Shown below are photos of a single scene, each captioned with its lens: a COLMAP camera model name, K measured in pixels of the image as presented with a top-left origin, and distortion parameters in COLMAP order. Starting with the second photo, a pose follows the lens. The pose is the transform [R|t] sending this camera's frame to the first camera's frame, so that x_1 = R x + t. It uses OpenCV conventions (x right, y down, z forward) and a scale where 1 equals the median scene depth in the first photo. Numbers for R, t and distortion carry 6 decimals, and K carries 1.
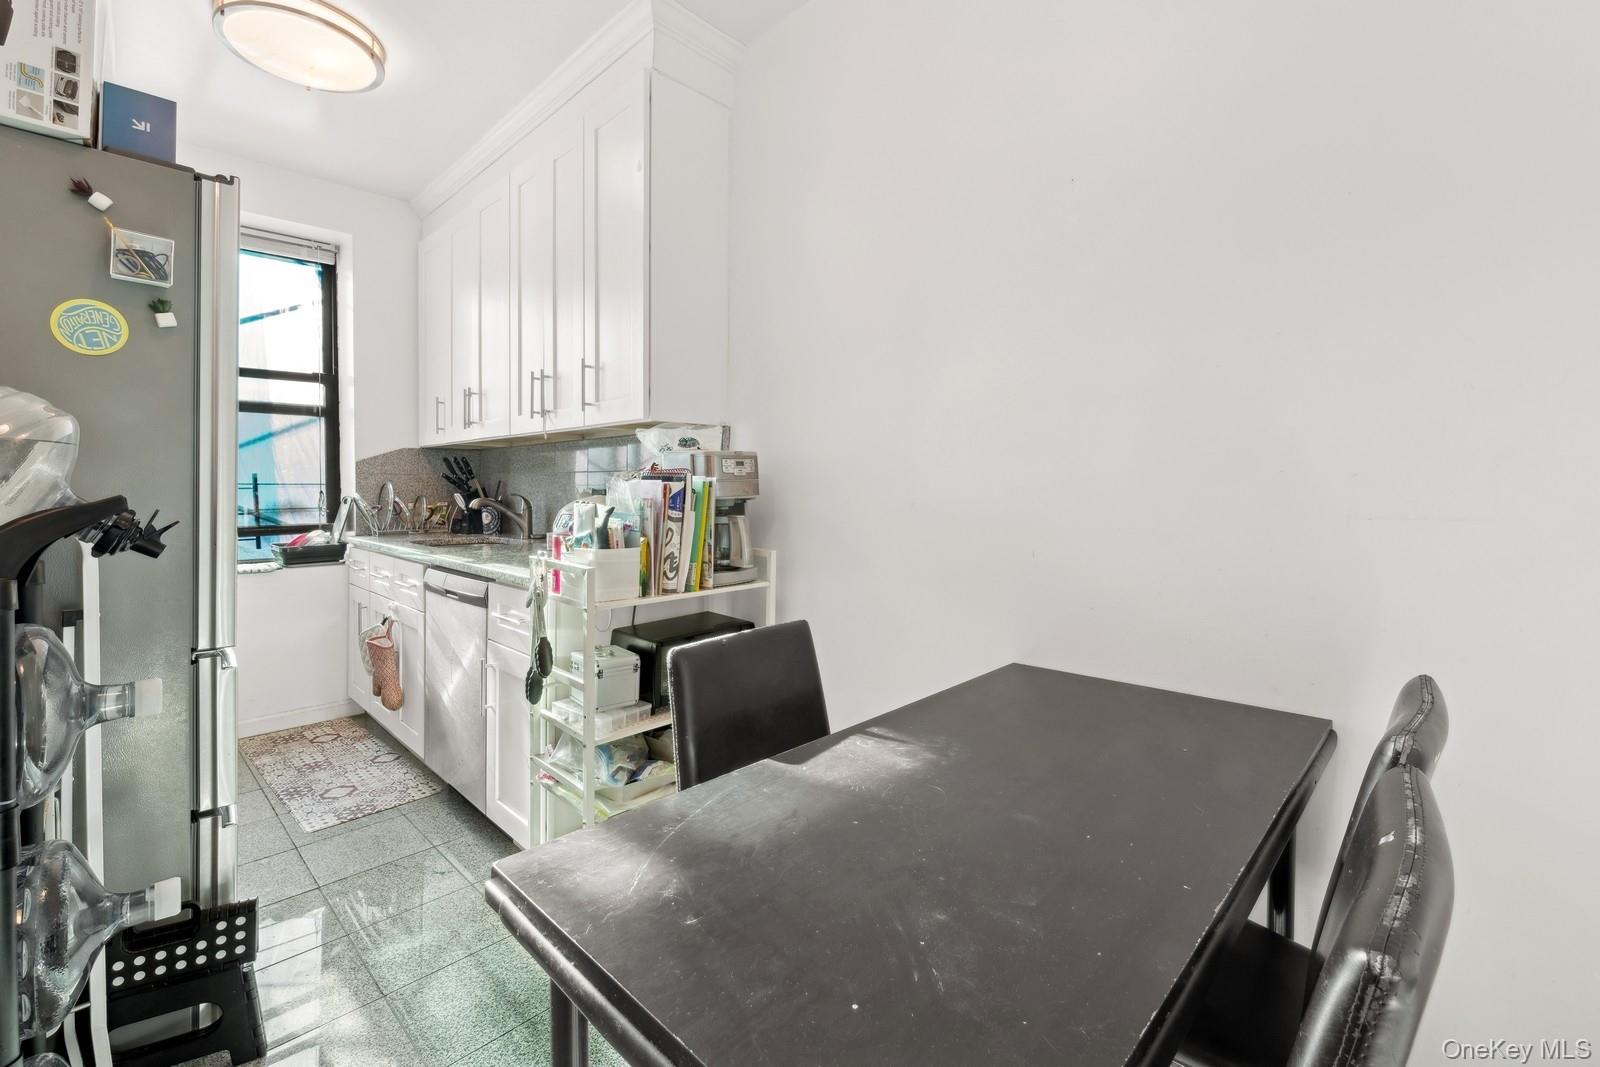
lens RADIAL K [[678.6, 0, 799.9], [0, 678.6, 517.8], [0, 0, 1]] dist [0.016589, -0.014069]
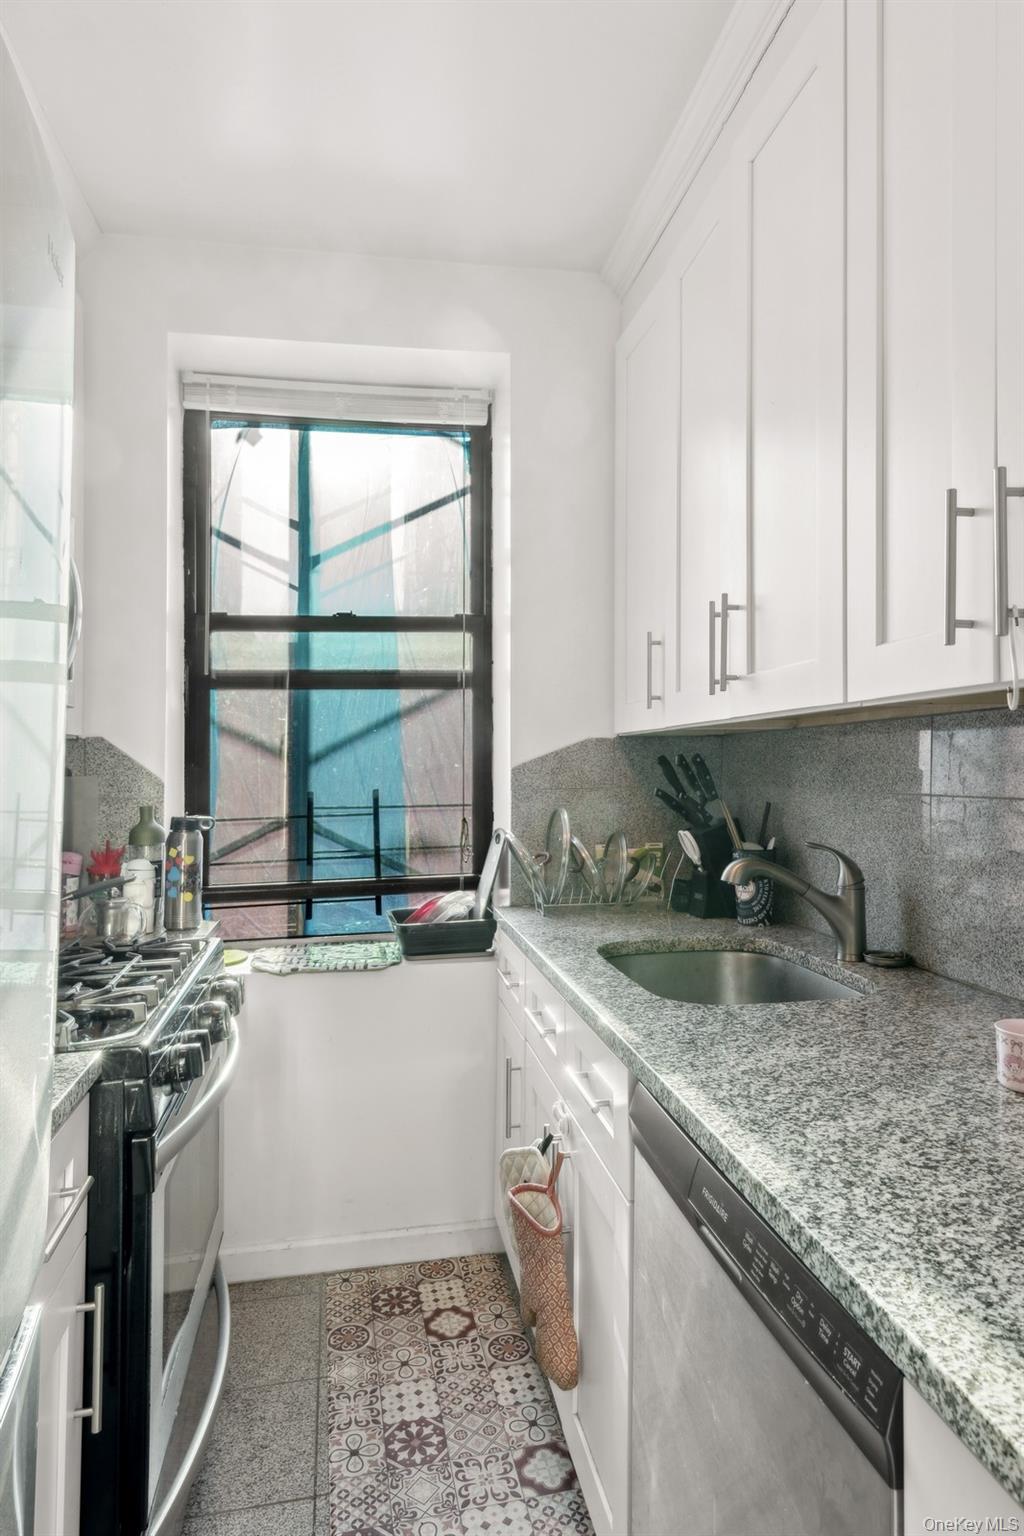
lens RADIAL K [[864.4, 0, 512.0], [0, 864.4, 768.0], [0, 0, 1]] dist [-0.001218, -0.000284]
pose [[0.812830, -0.011056, -0.582395, -0.253285], [-0.008841, 0.999470, -0.031314, -0.060825], [0.582433, 0.030602, 0.812302, 0.444924]]
